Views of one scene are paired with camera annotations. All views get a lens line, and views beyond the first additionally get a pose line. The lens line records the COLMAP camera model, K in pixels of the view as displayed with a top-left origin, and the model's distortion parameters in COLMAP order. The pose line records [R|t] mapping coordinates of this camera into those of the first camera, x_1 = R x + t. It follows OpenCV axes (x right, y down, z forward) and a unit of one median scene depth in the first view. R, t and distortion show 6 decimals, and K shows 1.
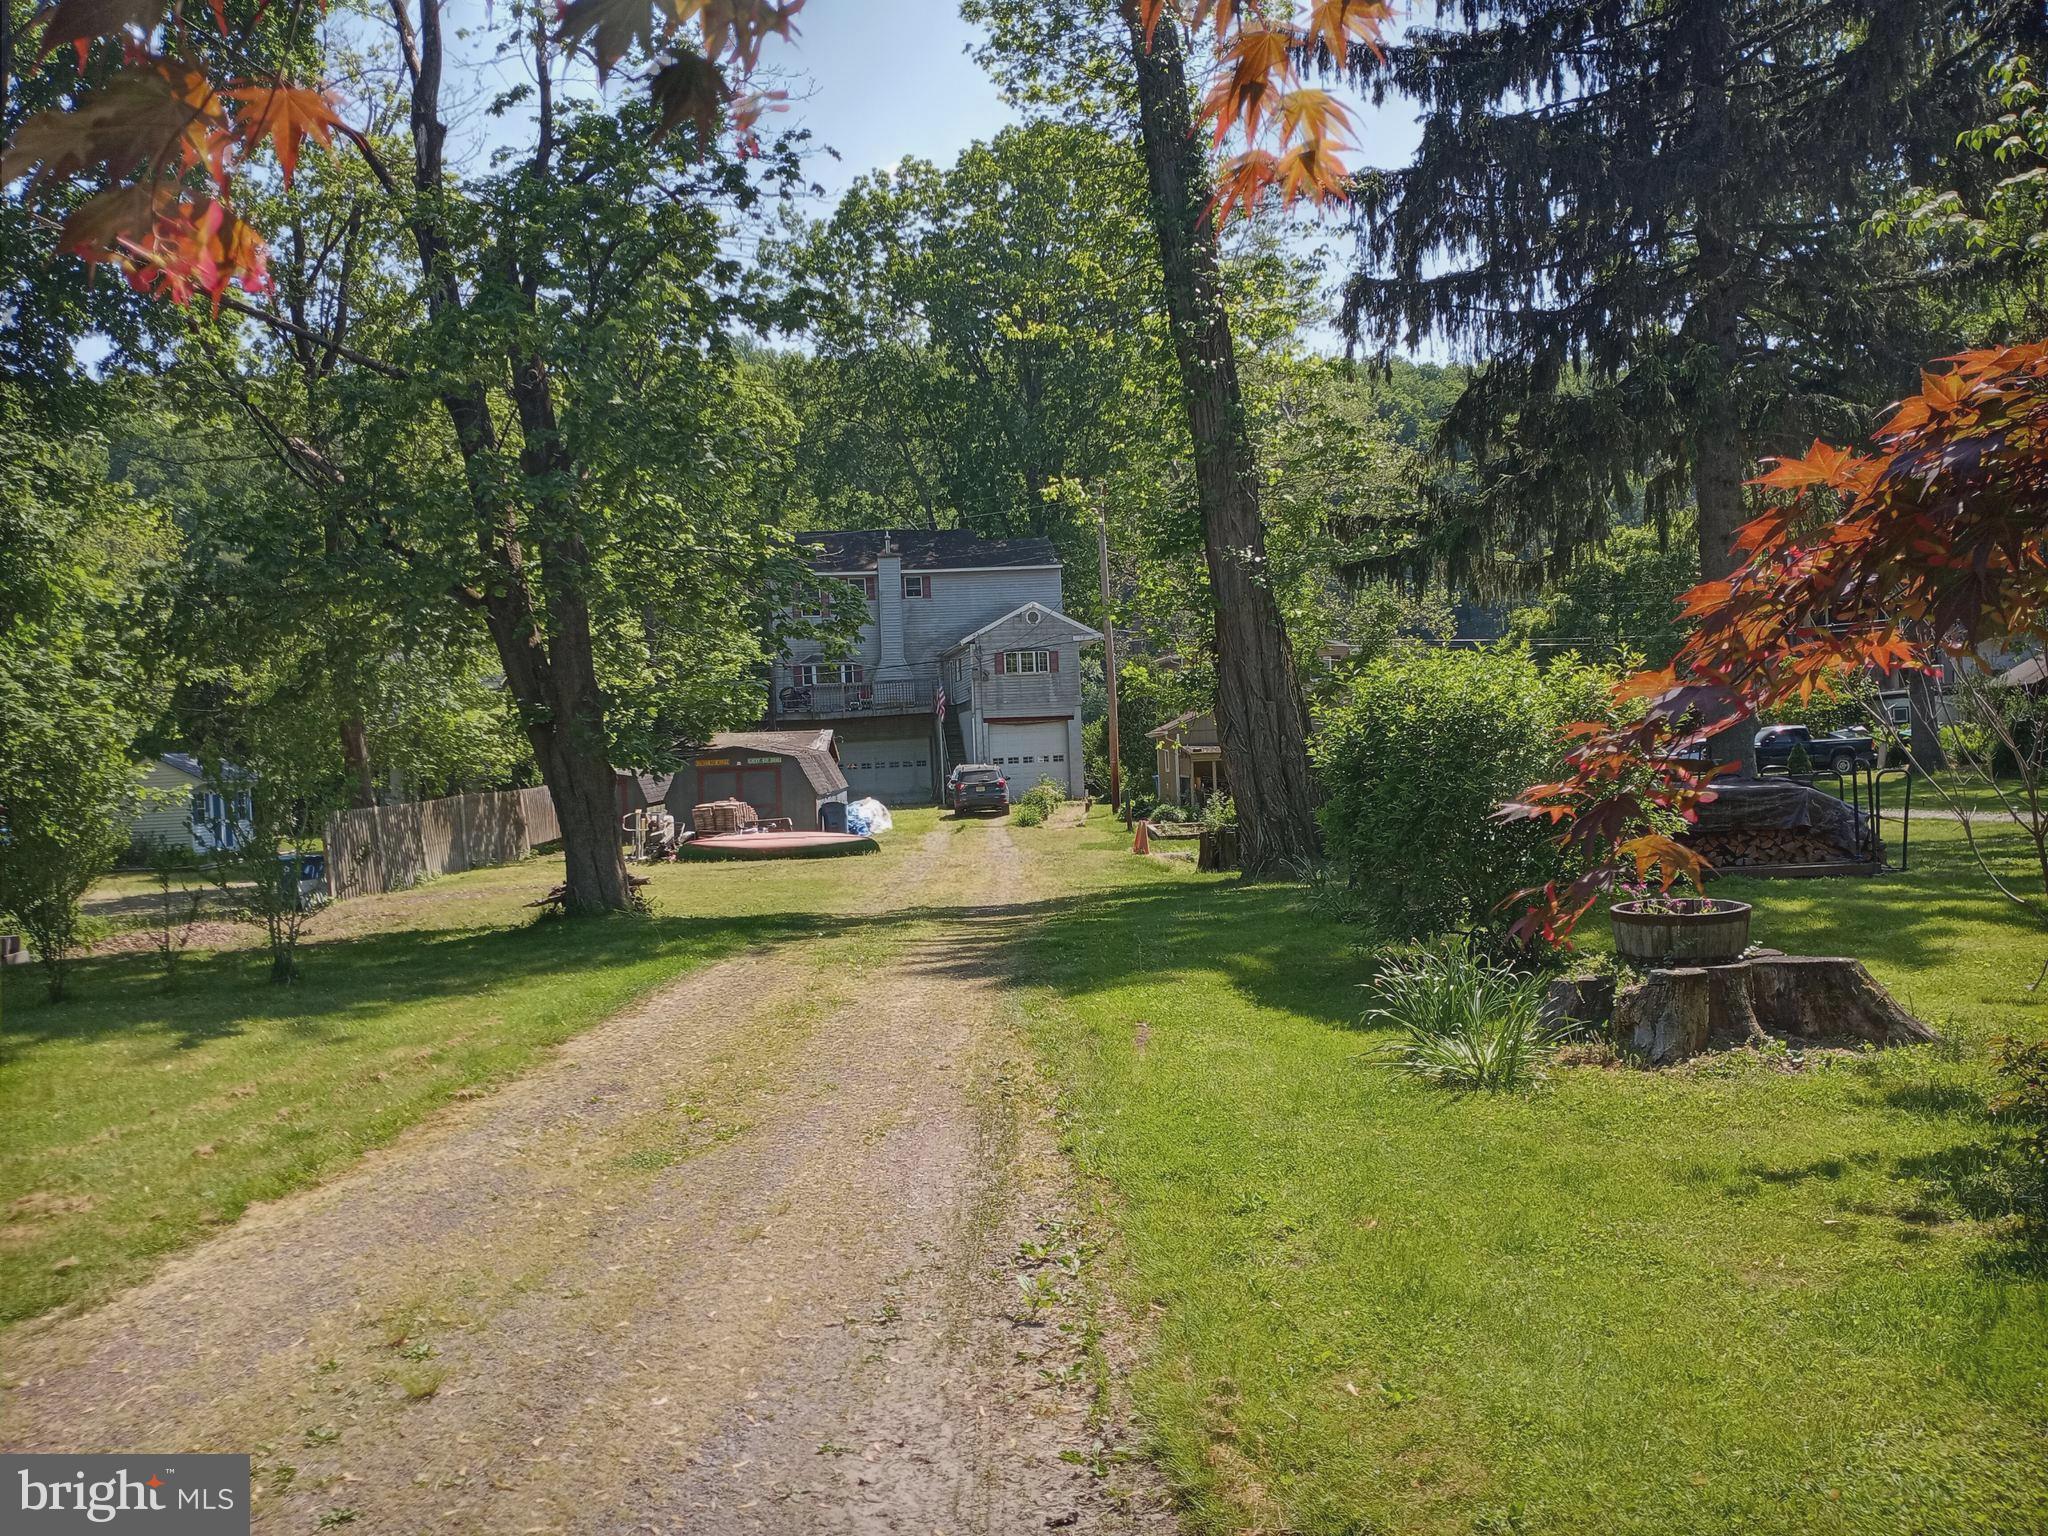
lens RADIAL K [[1790.4, 0, 1026.8], [0, 1790.4, 769.6], [0, 0, 1]] dist [0.083687, -0.187954]
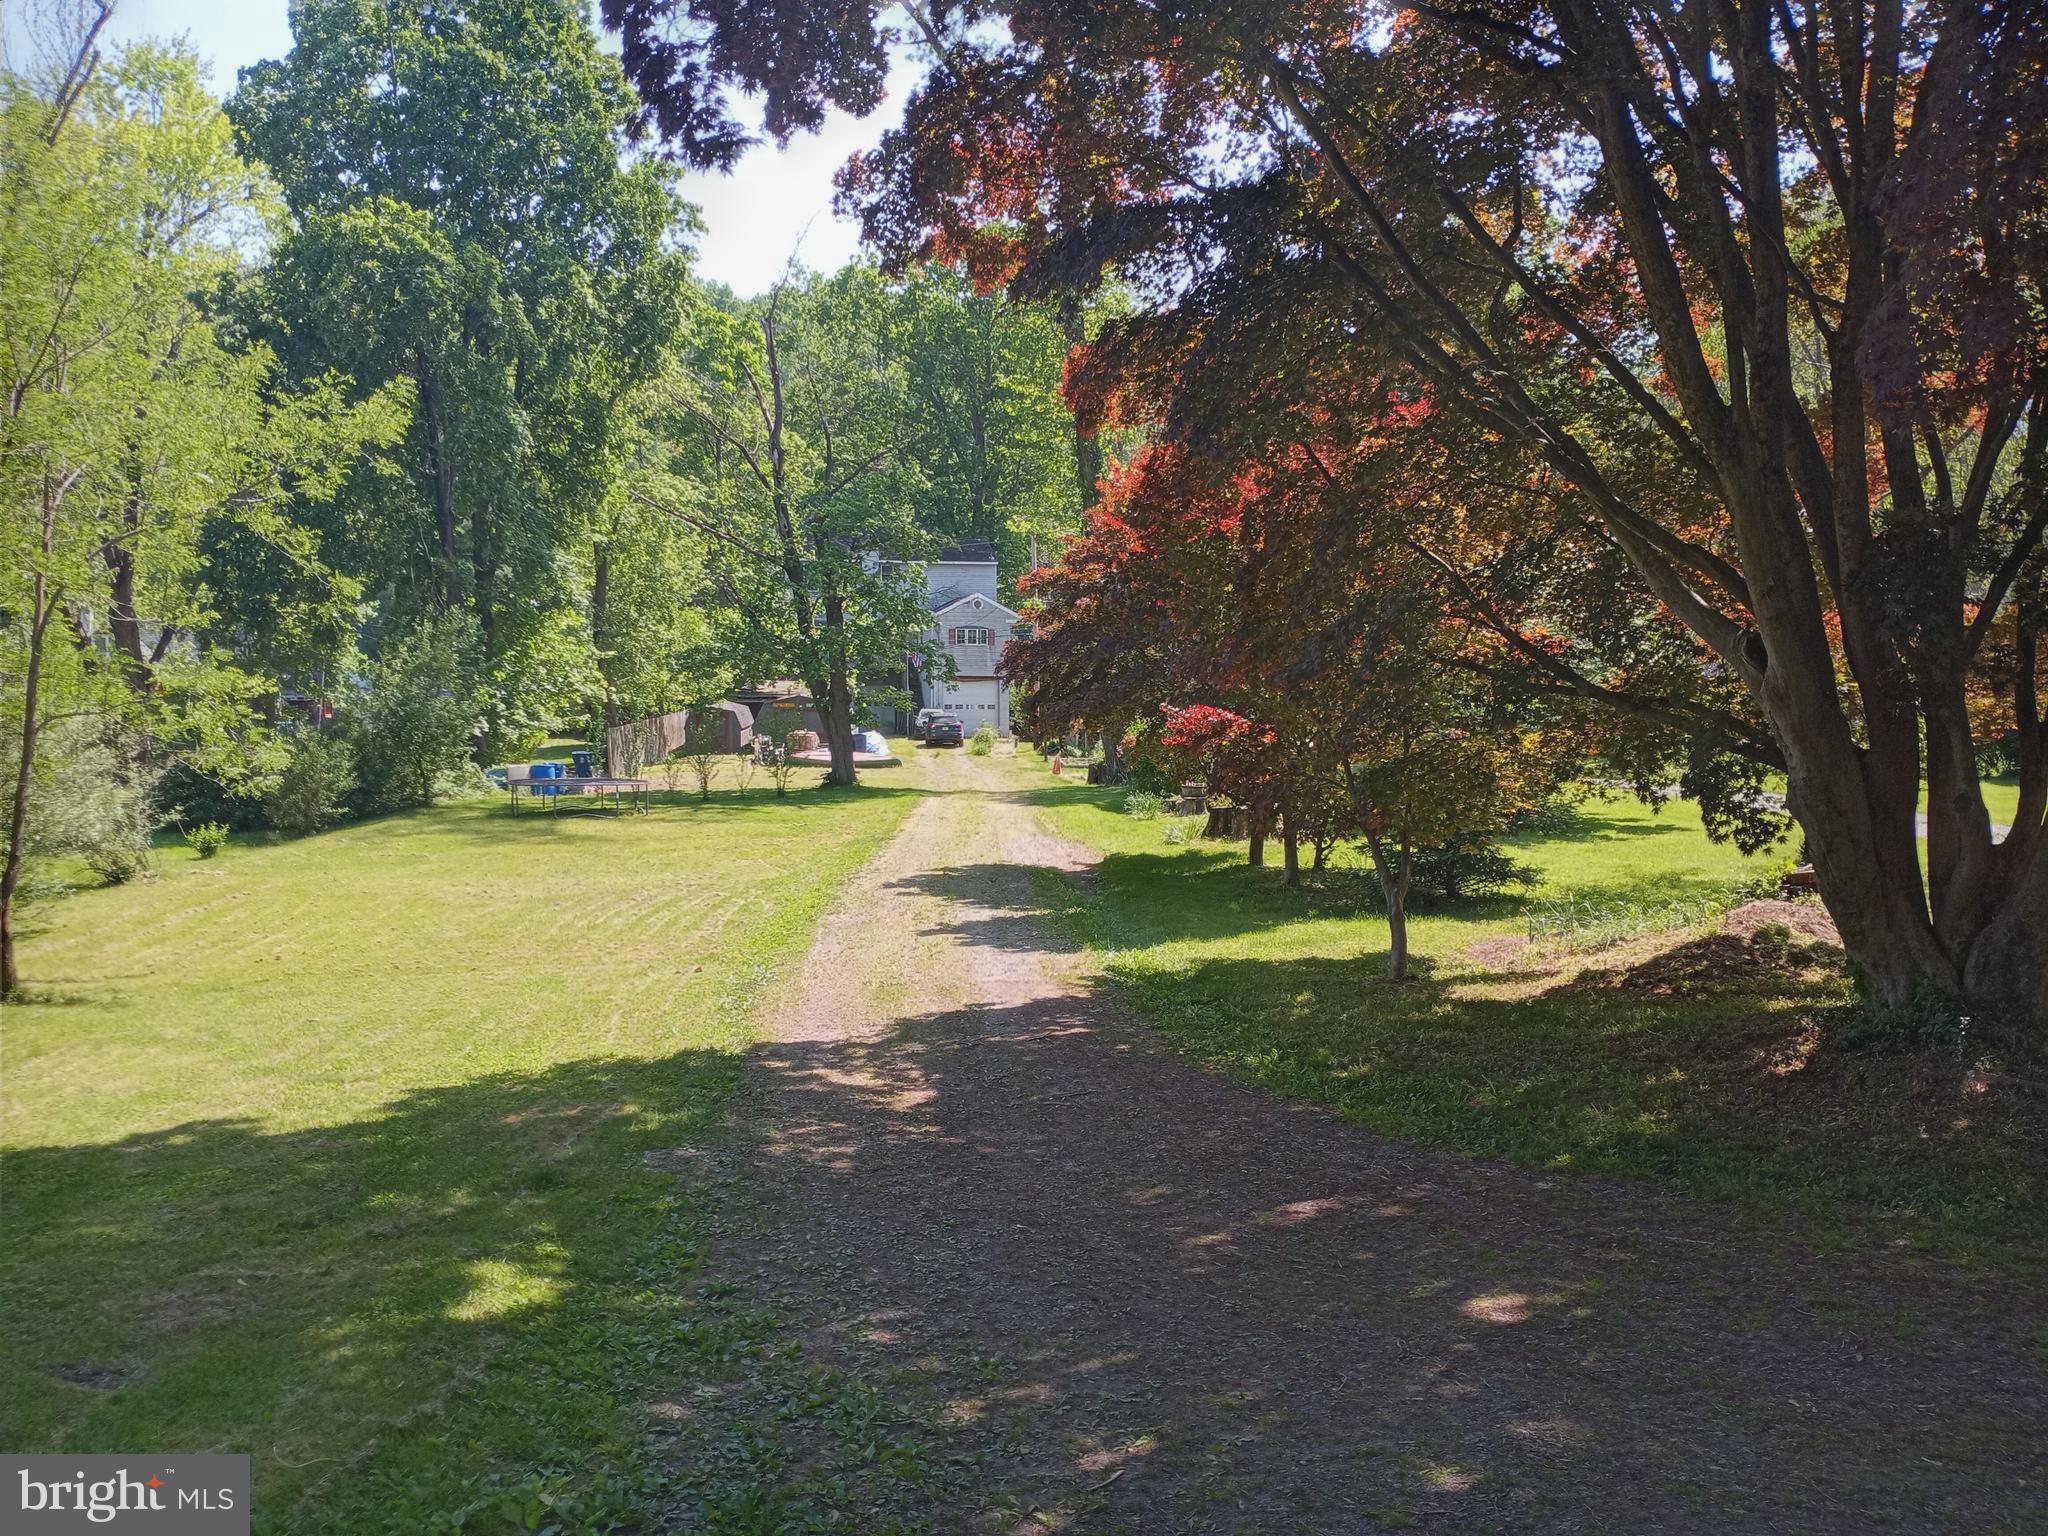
lens RADIAL K [[1790.4, 0, 1024.3], [0, 1790.4, 766.0], [0, 0, 1]] dist [0.083687, -0.187954]
pose [[0.997286, 0.044776, 0.058437, -0.045487], [-0.046952, 0.998233, 0.036410, -0.015531], [-0.056703, -0.039054, 0.997627, -0.492448]]
